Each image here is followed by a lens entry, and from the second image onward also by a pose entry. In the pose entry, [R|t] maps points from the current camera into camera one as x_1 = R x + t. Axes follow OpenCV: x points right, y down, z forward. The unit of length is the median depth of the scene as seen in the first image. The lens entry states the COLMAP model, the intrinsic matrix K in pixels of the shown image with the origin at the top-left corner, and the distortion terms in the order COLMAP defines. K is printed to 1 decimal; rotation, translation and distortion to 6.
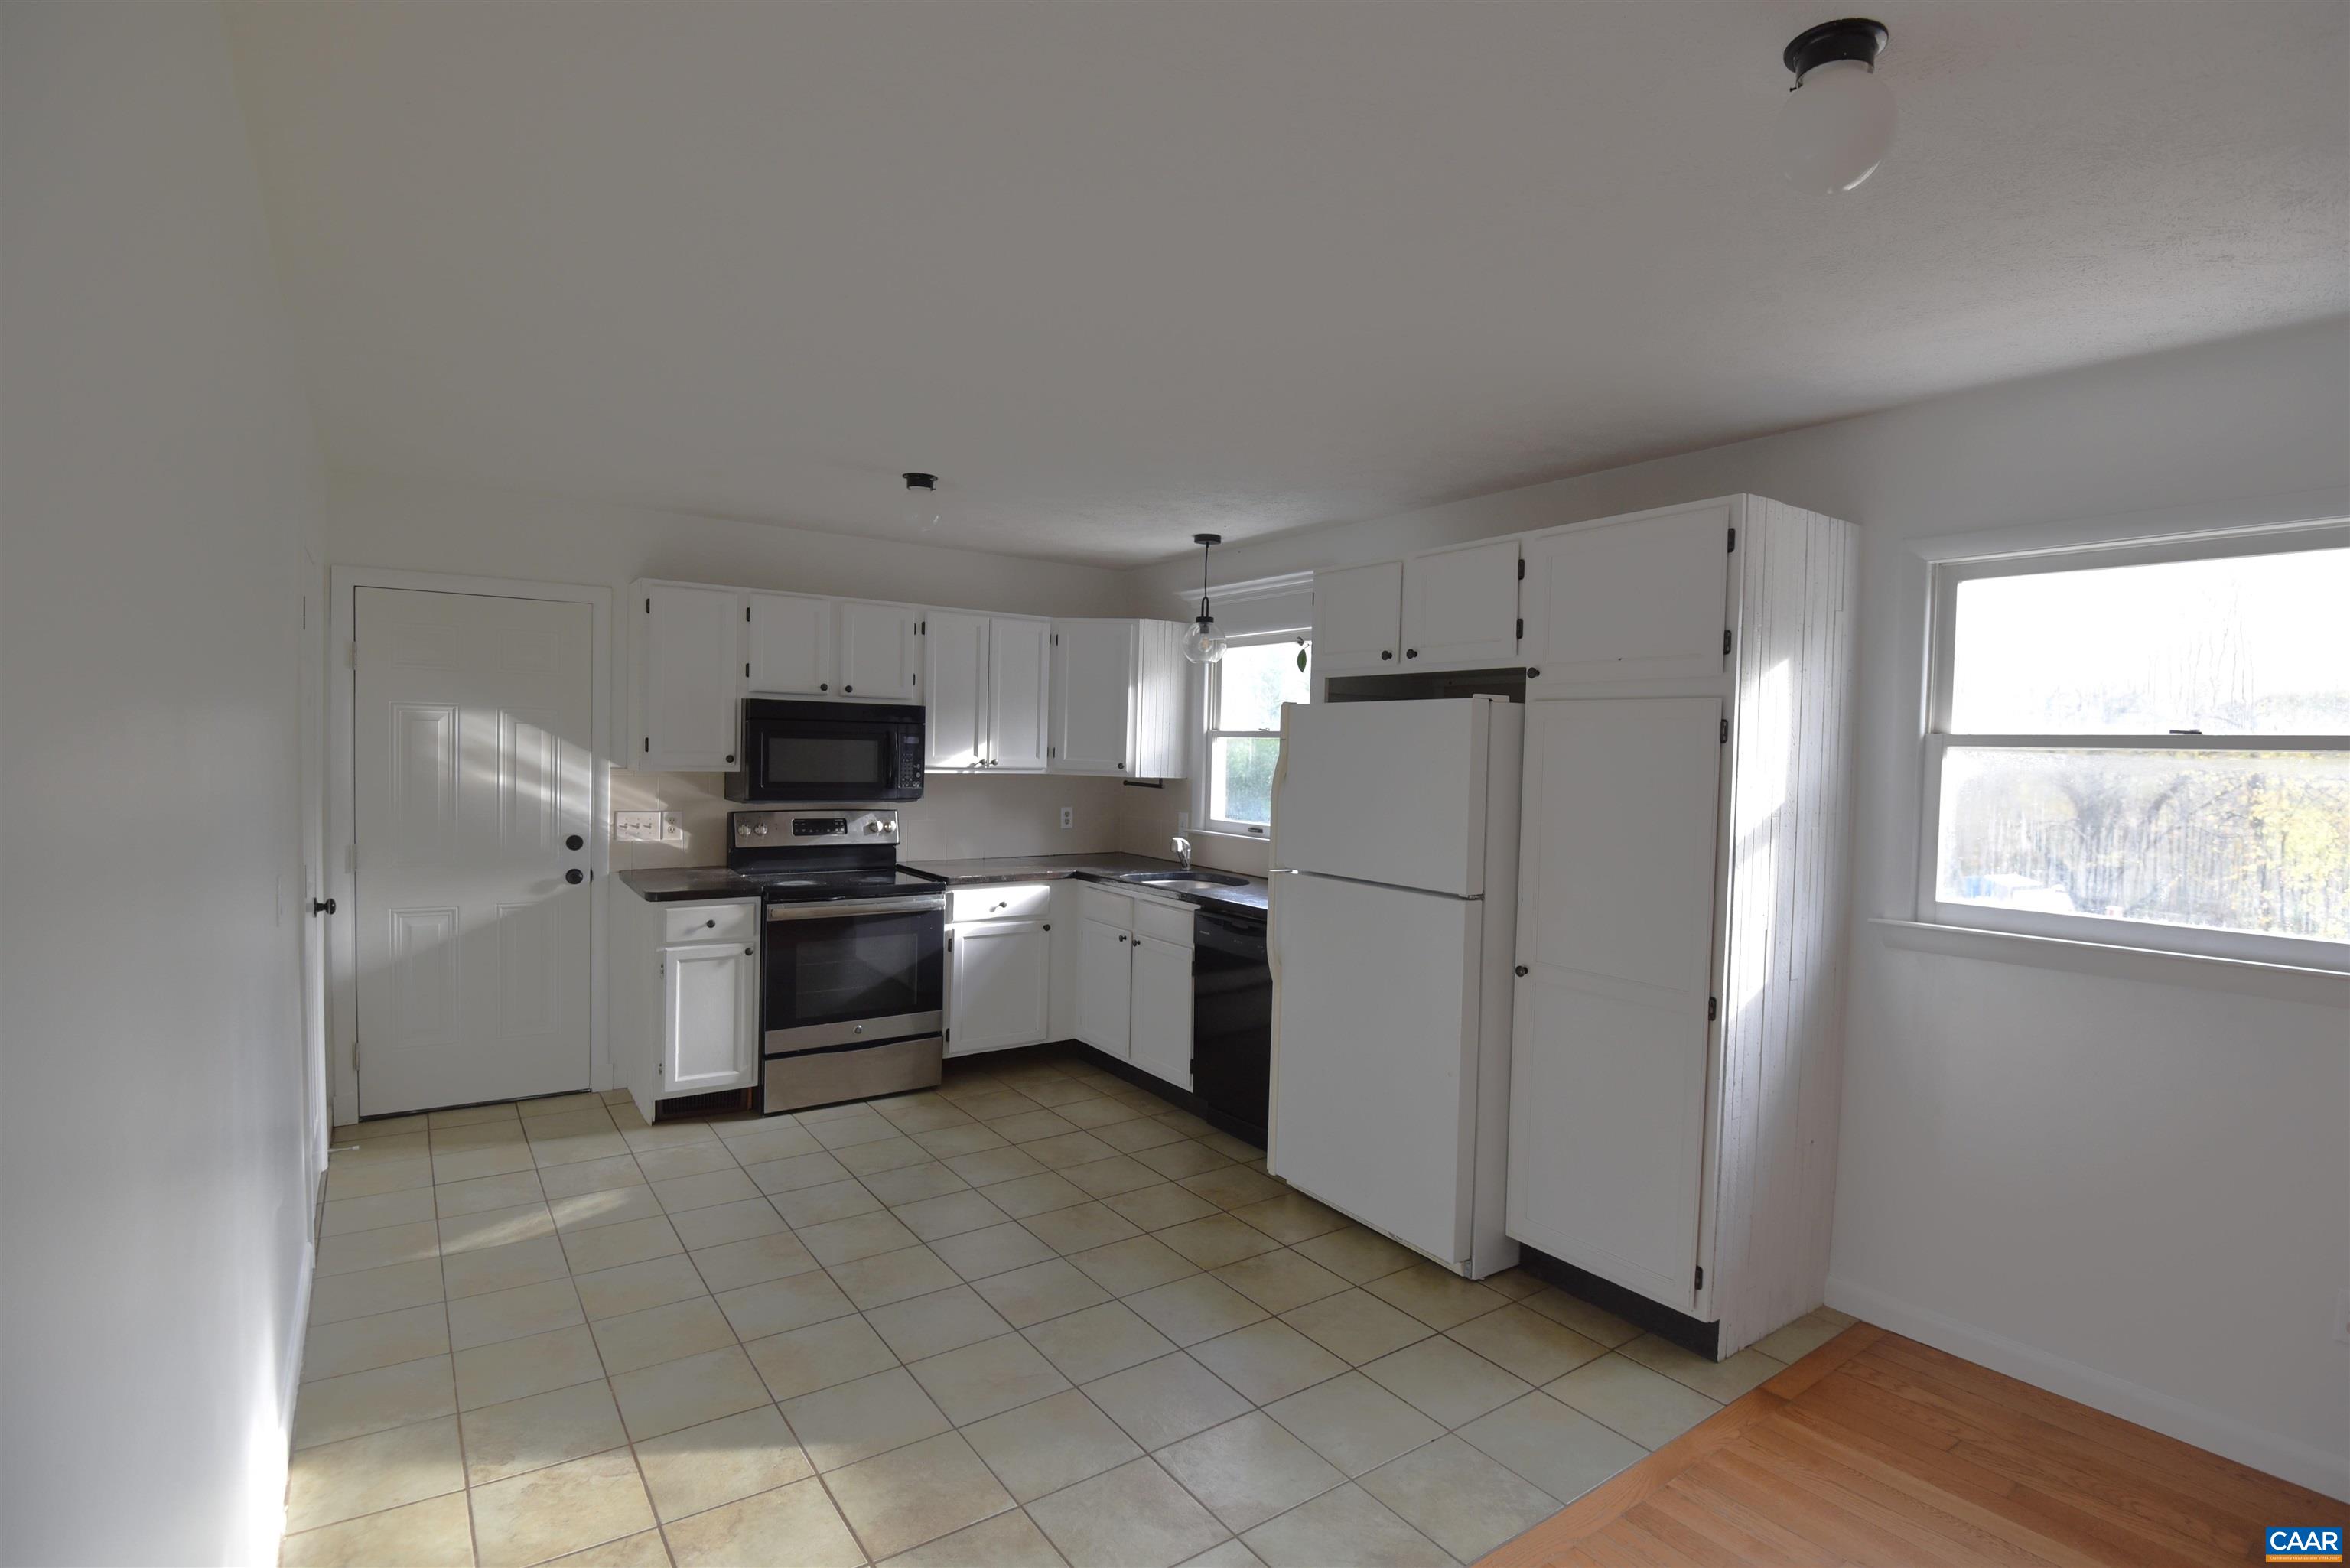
lens RADIAL K [[1128.4, 0, 1174.3], [0, 1128.4, 786.2], [0, 0, 1]] dist [-0.000422, -0.025867]
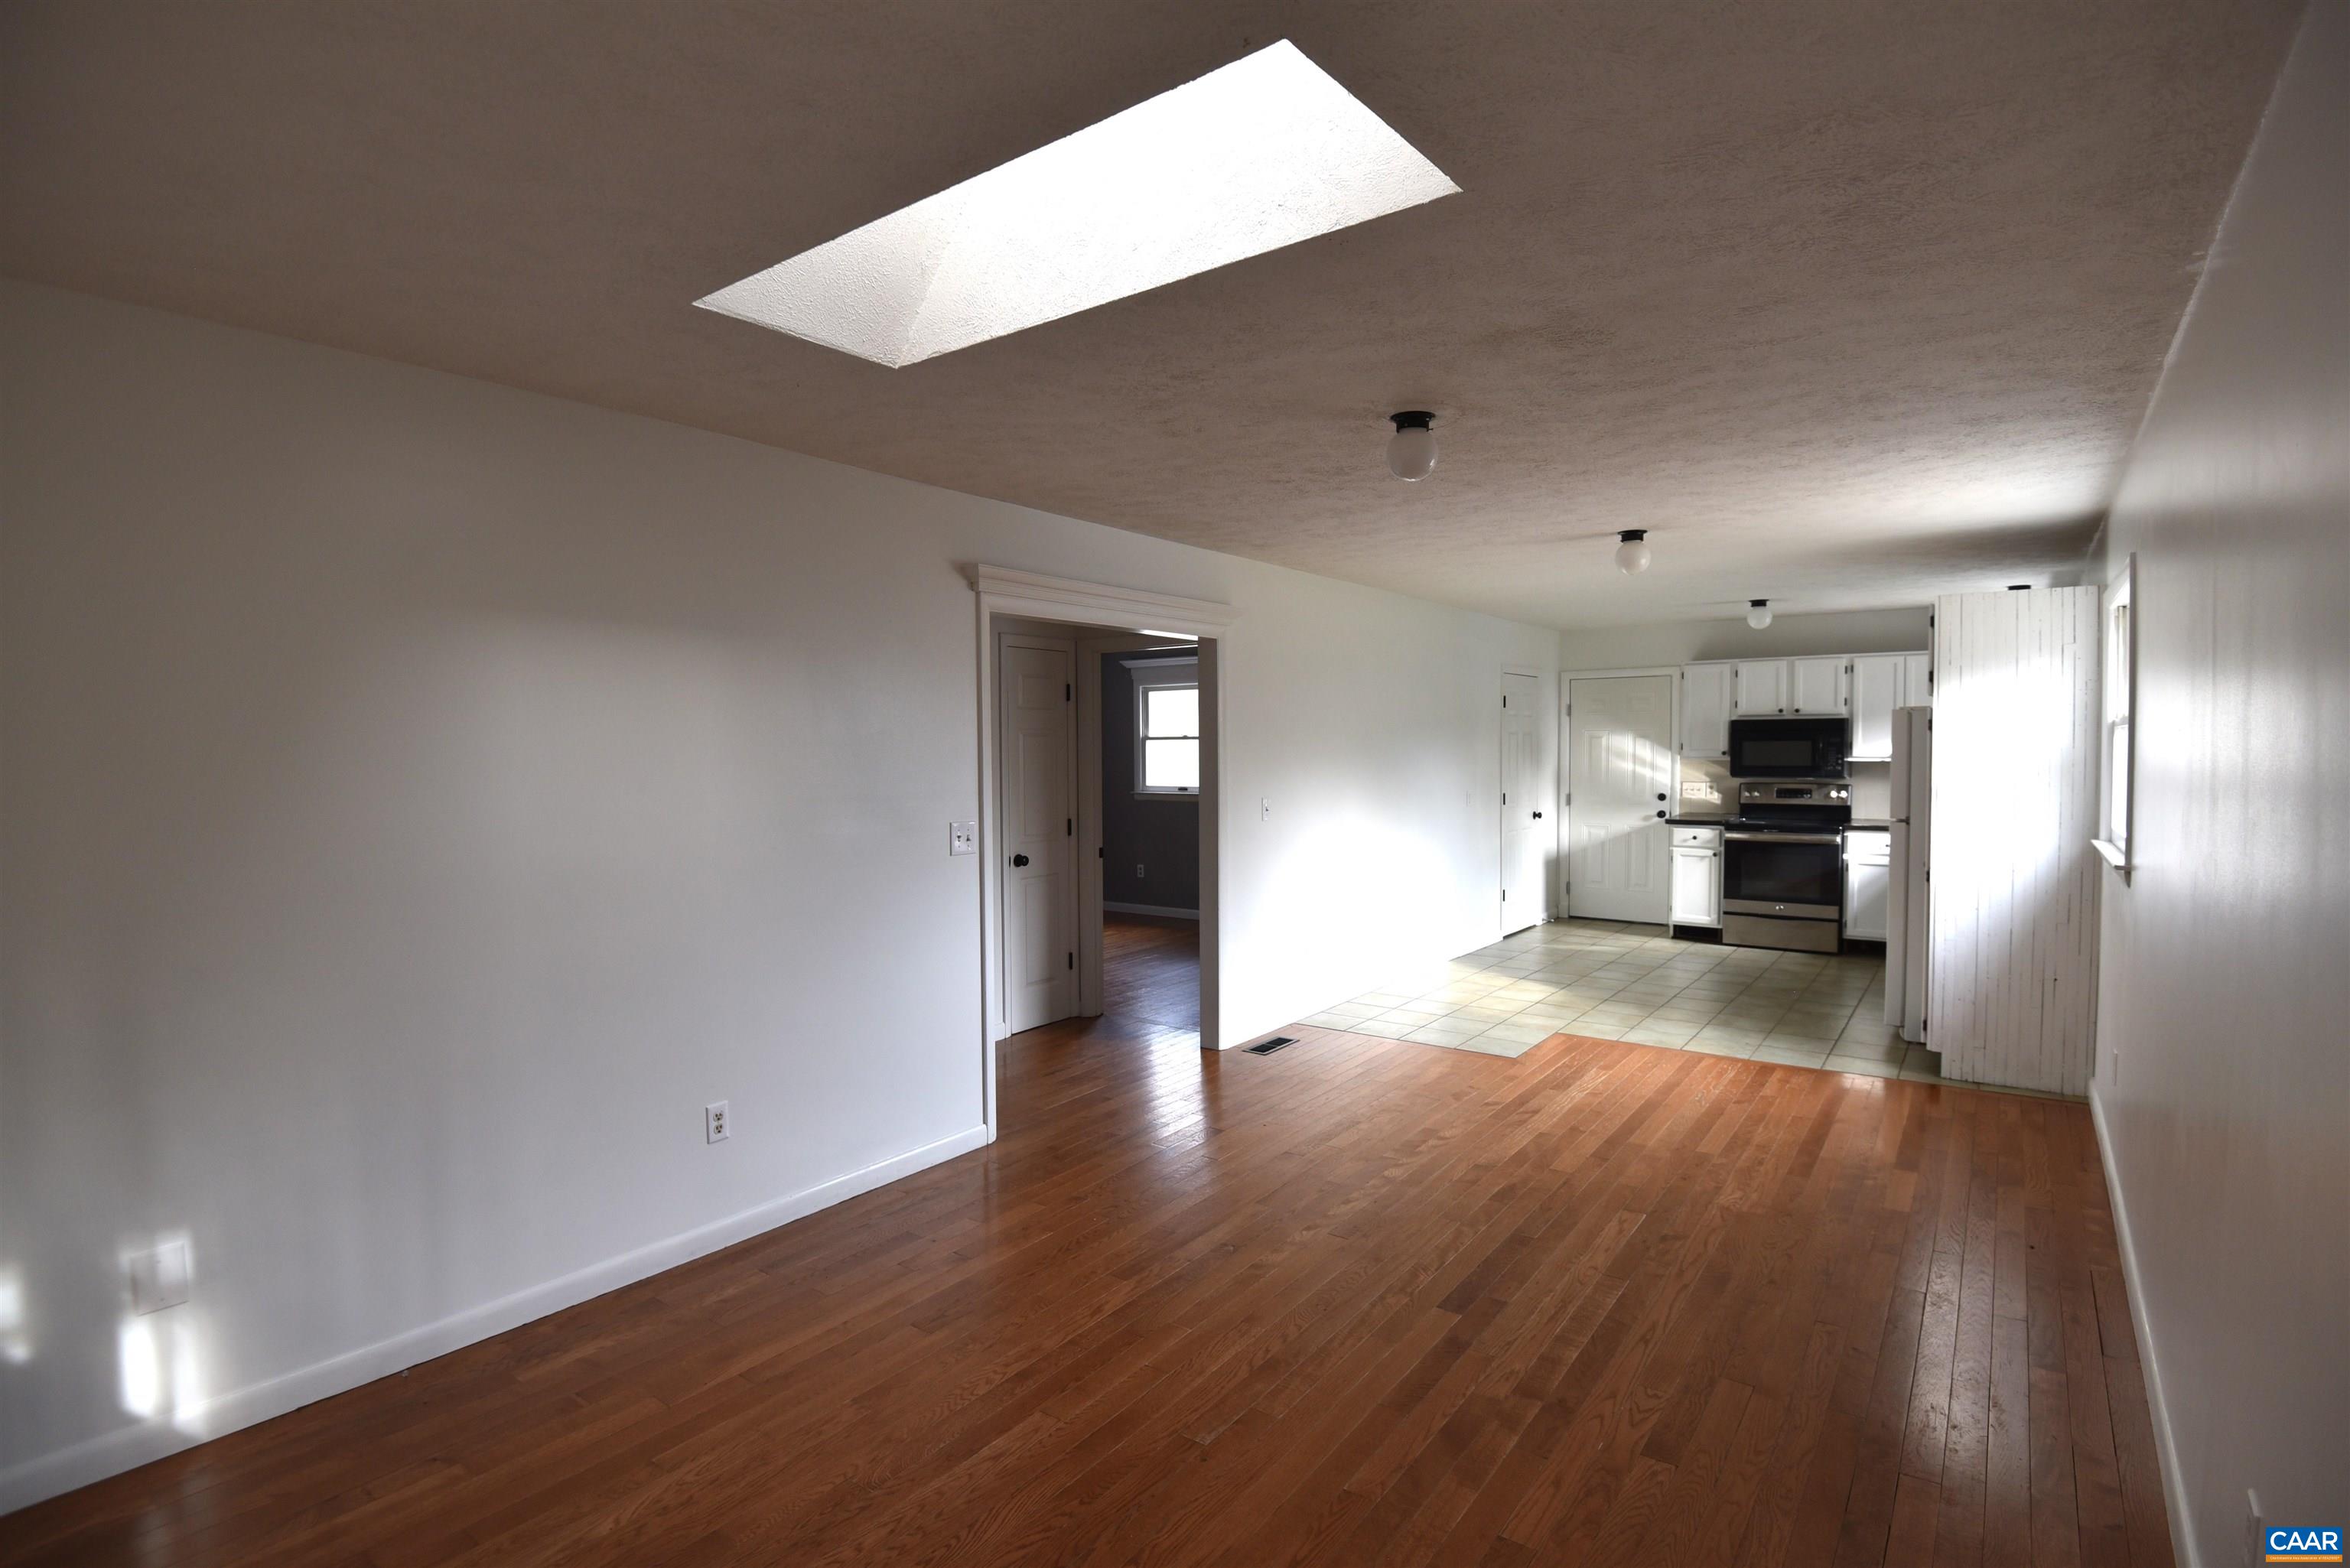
lens RADIAL K [[1128.4, 0, 1174.3], [0, 1128.4, 786.2], [0, 0, 1]] dist [-0.000422, -0.025867]
pose [[0.308235, 0.007914, -0.951277, 1.096212], [-0.014833, 0.999884, 0.003512, 0.036499], [0.951195, 0.013028, 0.308317, -0.432475]]
